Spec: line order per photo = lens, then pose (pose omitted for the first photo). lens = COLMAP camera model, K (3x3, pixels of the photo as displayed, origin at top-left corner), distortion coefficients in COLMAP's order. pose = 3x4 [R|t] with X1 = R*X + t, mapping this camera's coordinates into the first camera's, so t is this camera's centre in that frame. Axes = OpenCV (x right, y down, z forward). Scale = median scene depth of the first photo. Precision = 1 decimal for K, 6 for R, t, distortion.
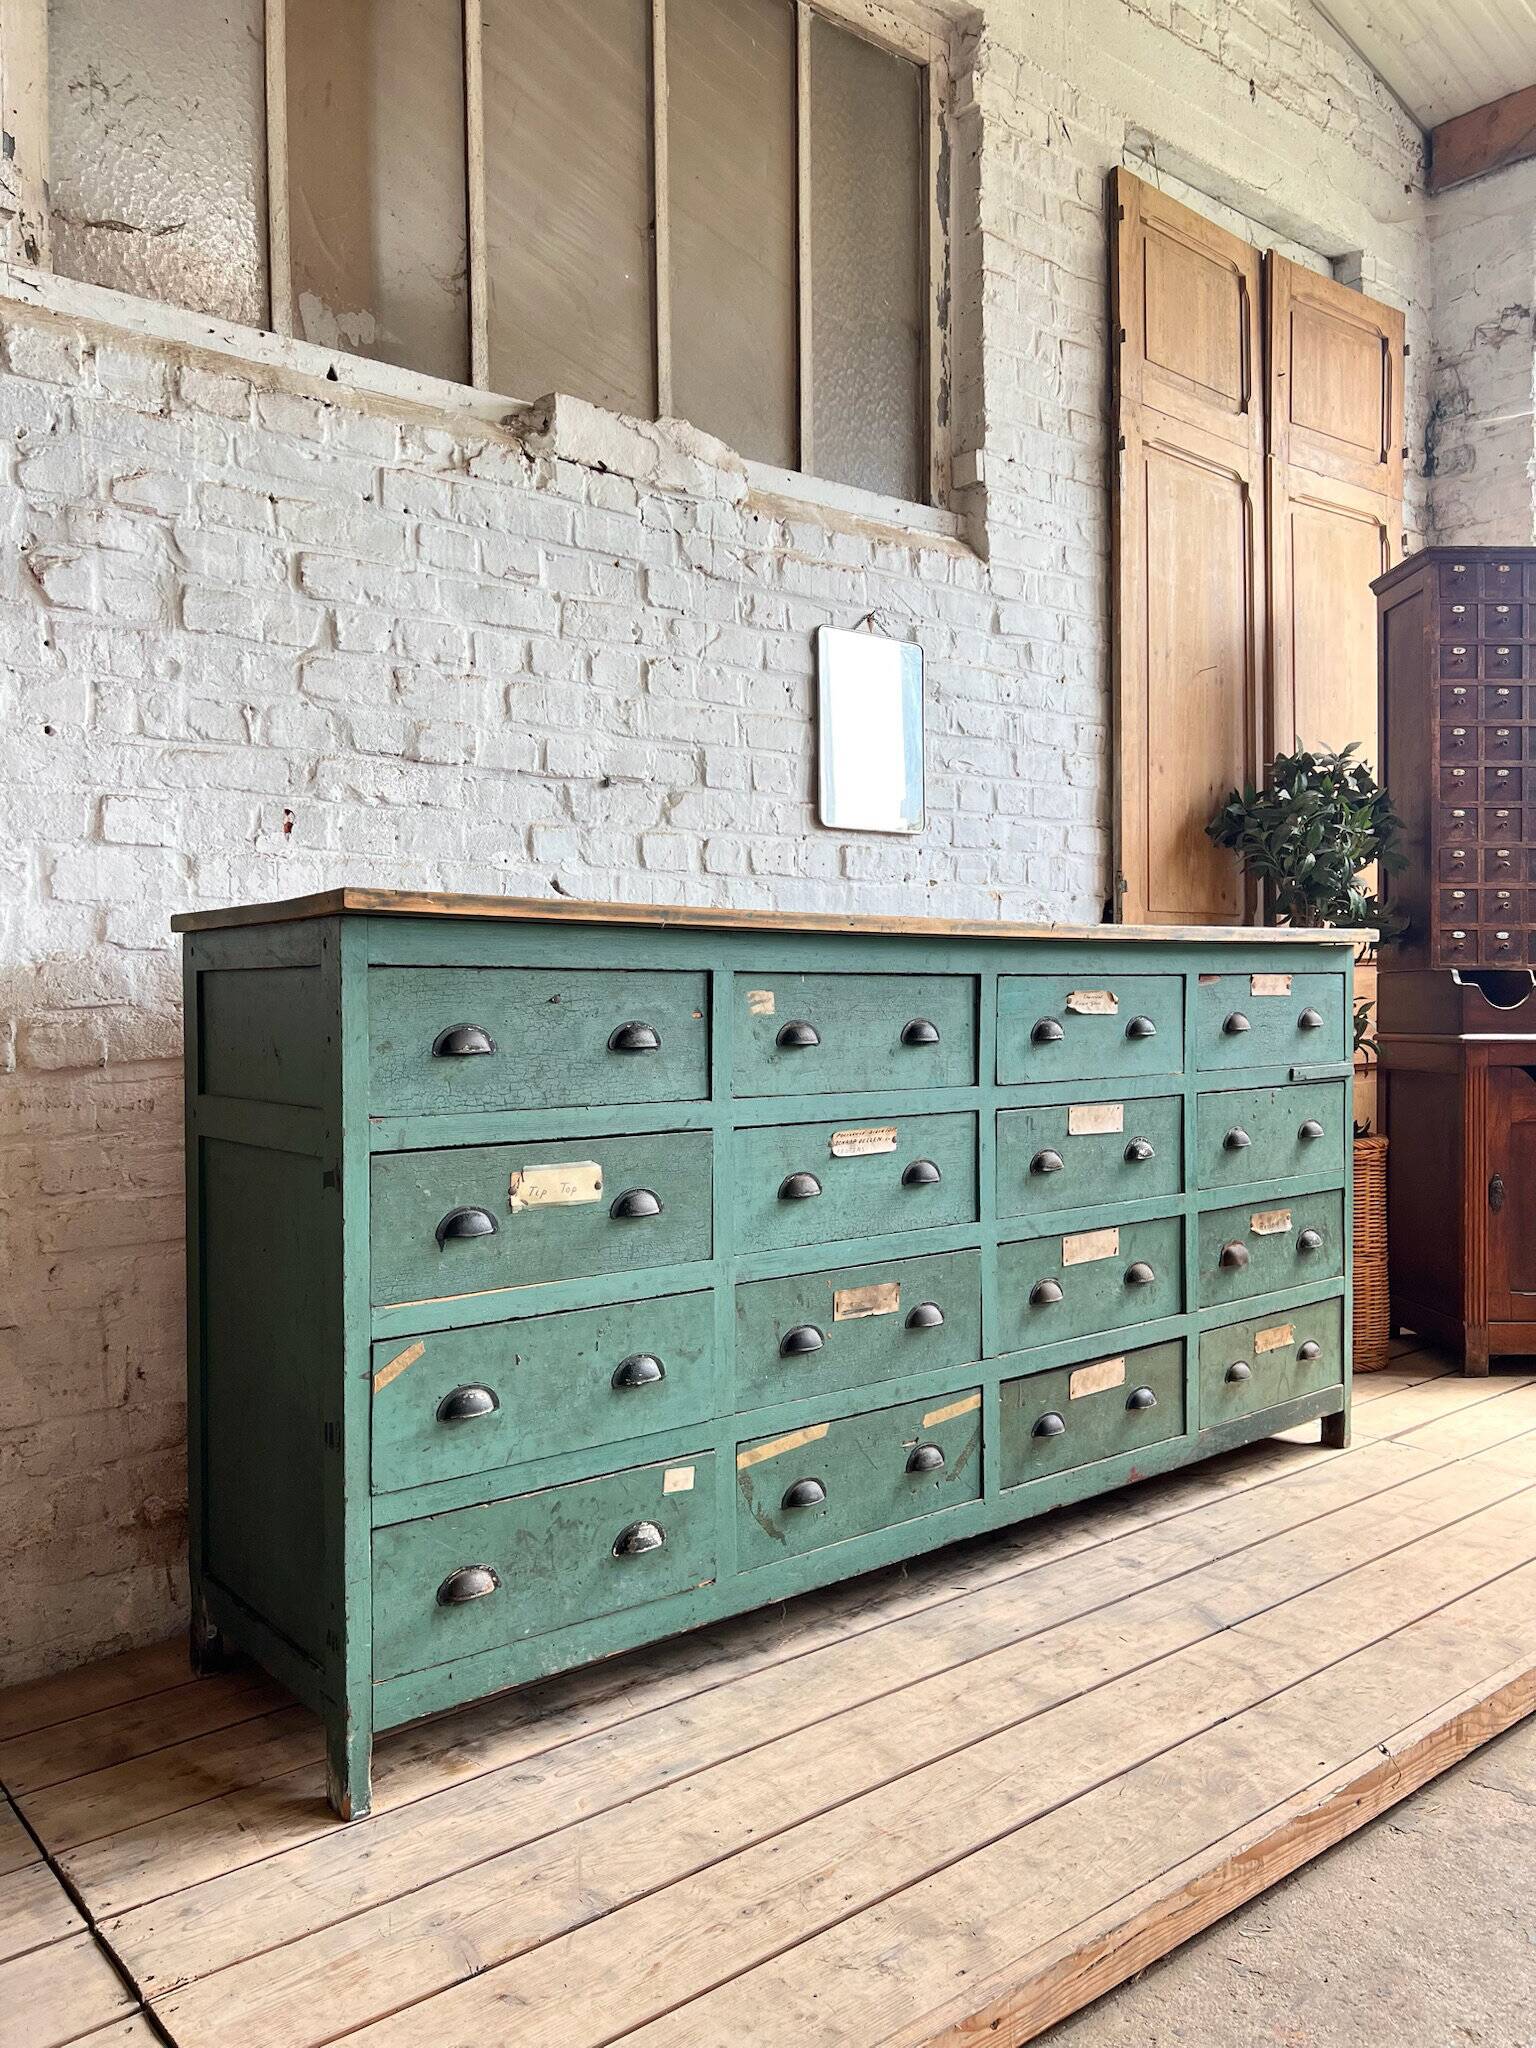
lens RADIAL K [[1523.6, 0, 755.5], [0, 1523.6, 1019.8], [0, 0, 1]] dist [0.063043, -0.071419]
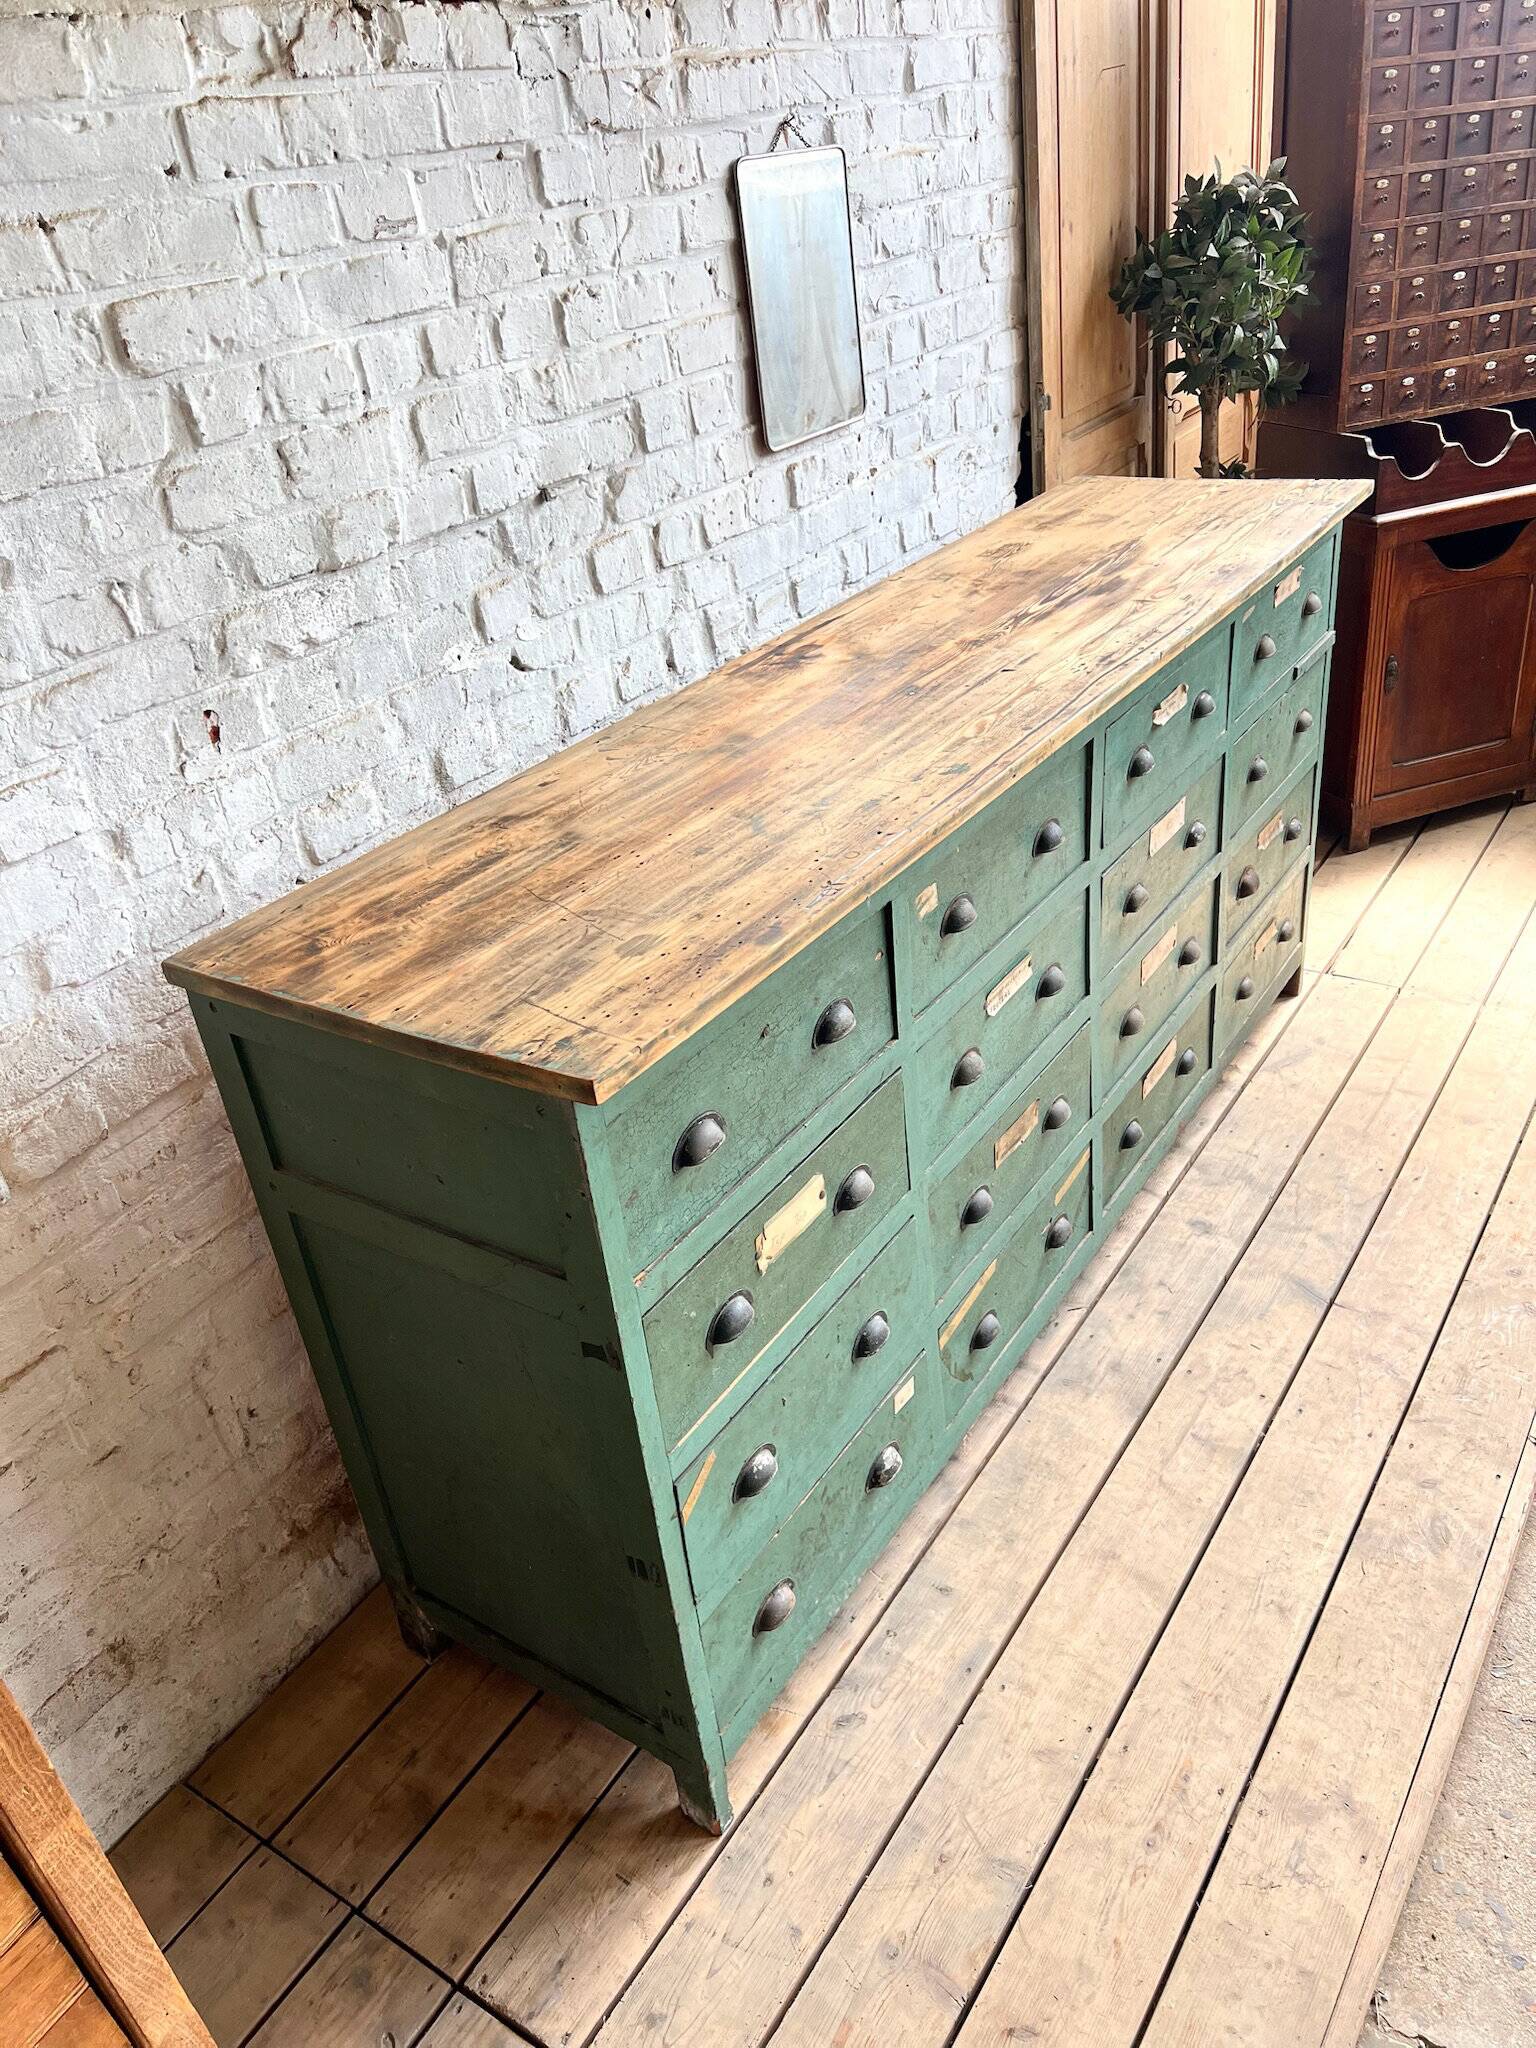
lens RADIAL K [[1538.5, 0, 769.7], [0, 1538.5, 1017.0], [0, 0, 1]] dist [0.059189, -0.067538]
pose [[0.951672, -0.227423, 0.206394, -0.238217], [0.105192, 0.872772, 0.476659, -0.326786], [-0.288538, -0.431912, 0.854516, 0.255230]]
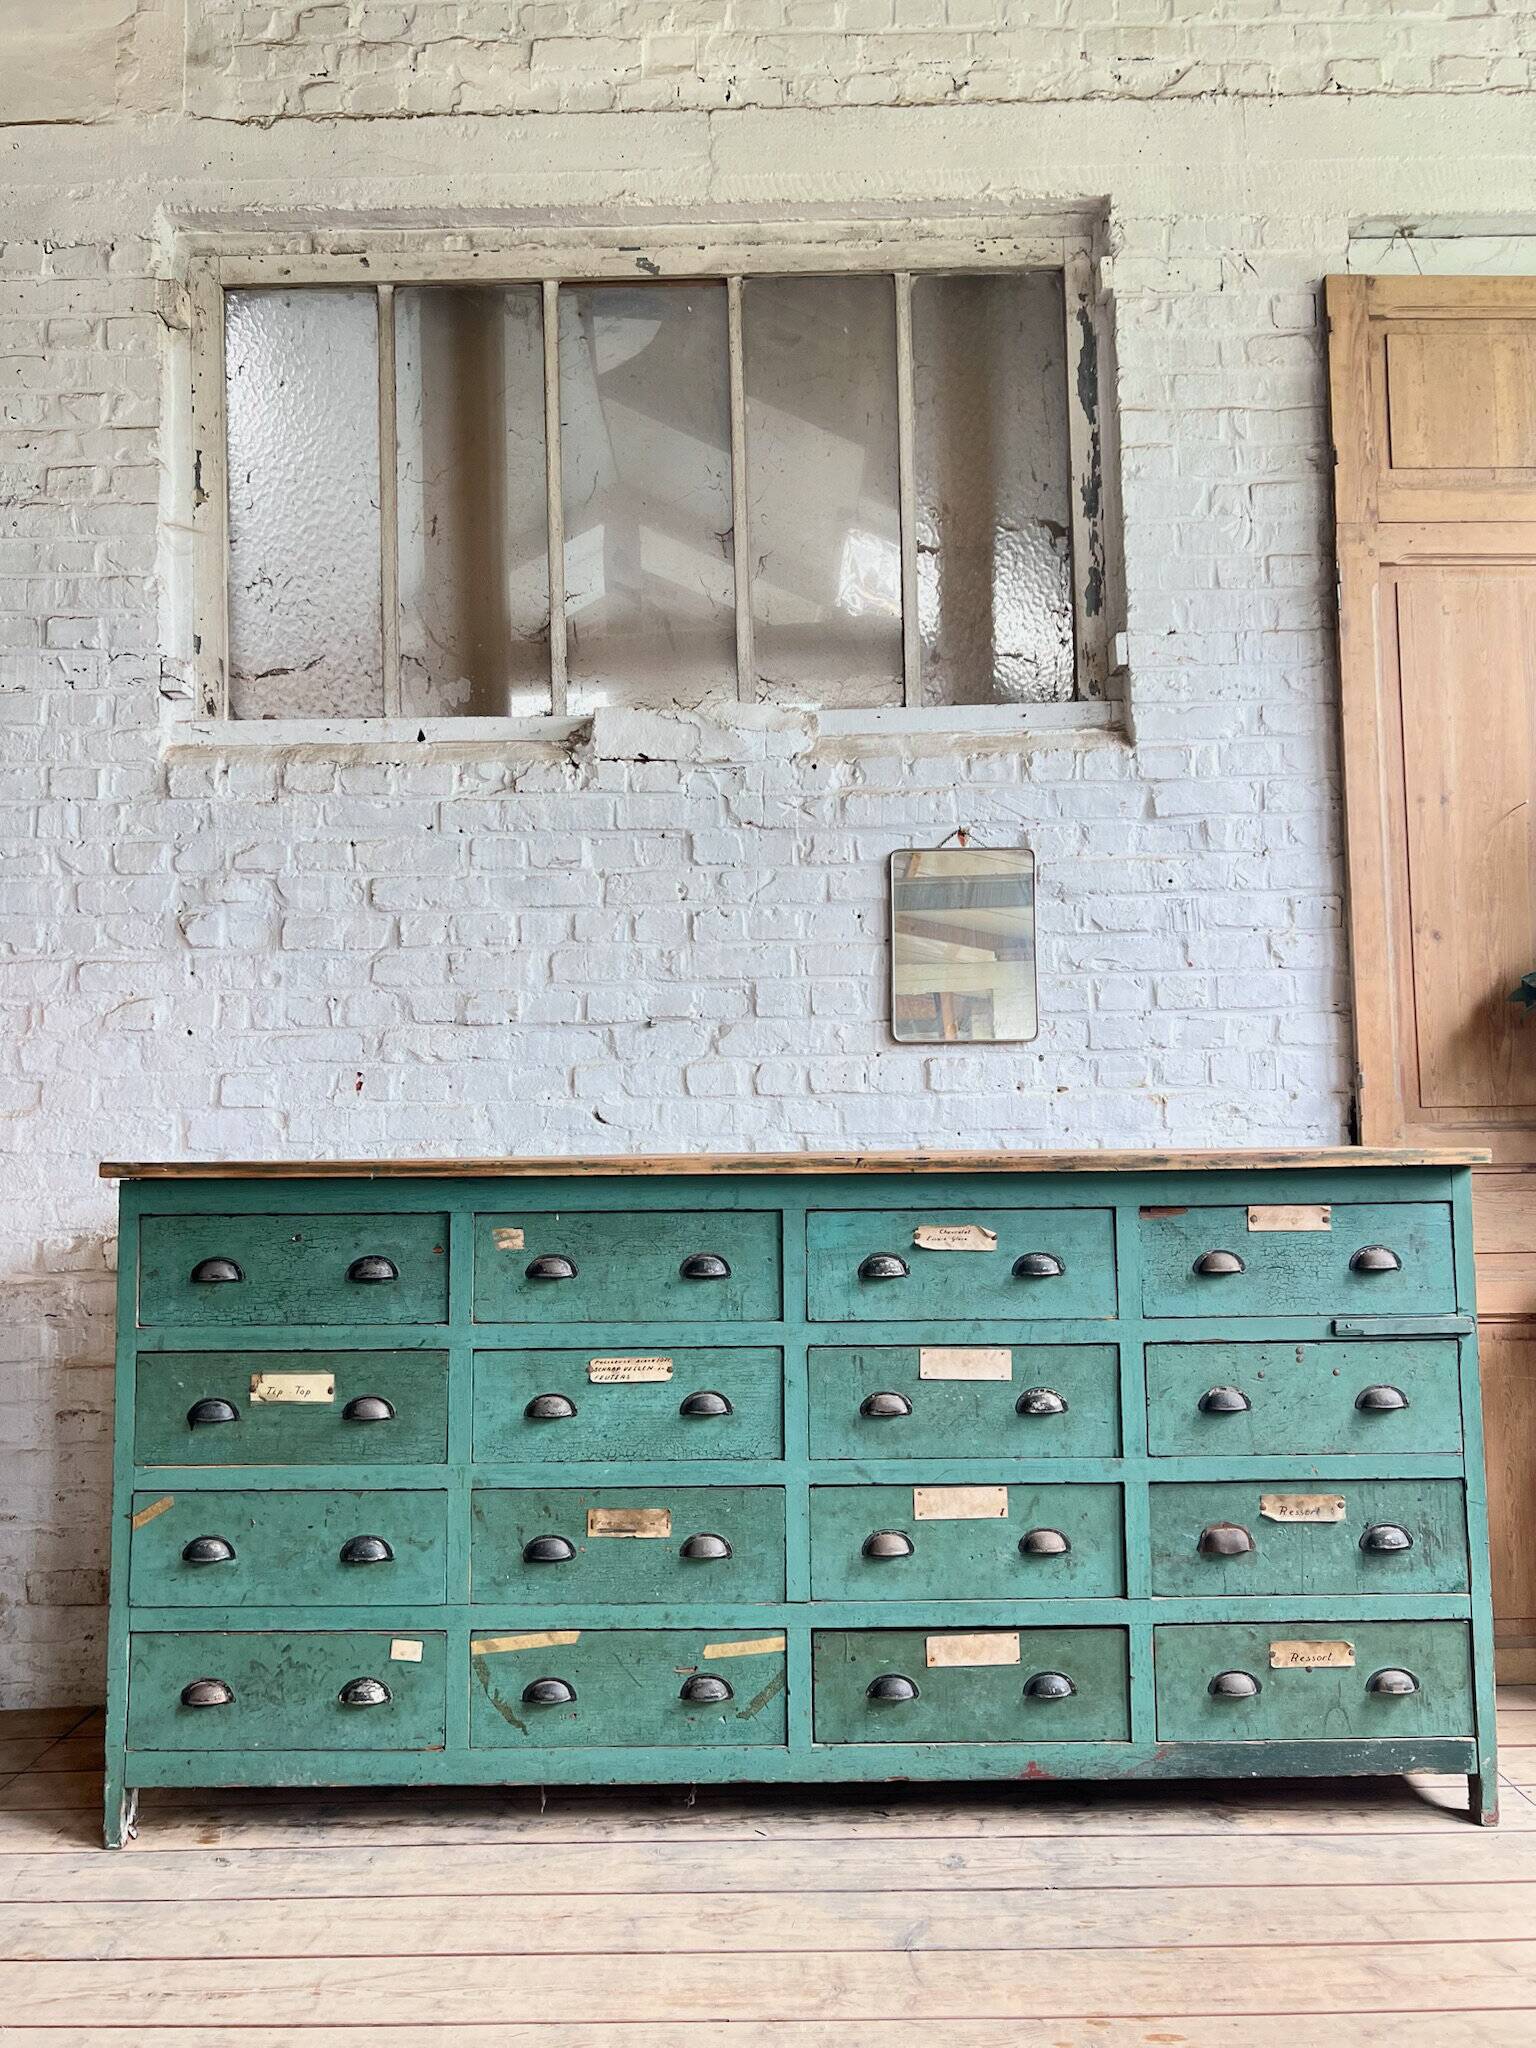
lens RADIAL K [[1532.3, 0, 761.8], [0, 1532.3, 1028.8], [0, 0, 1]] dist [0.063383, -0.073694]
pose [[0.772482, -0.046578, -0.633327, 0.804806], [-0.004451, 0.996885, -0.078745, -0.071663], [0.635022, 0.063648, 0.769868, 0.196258]]
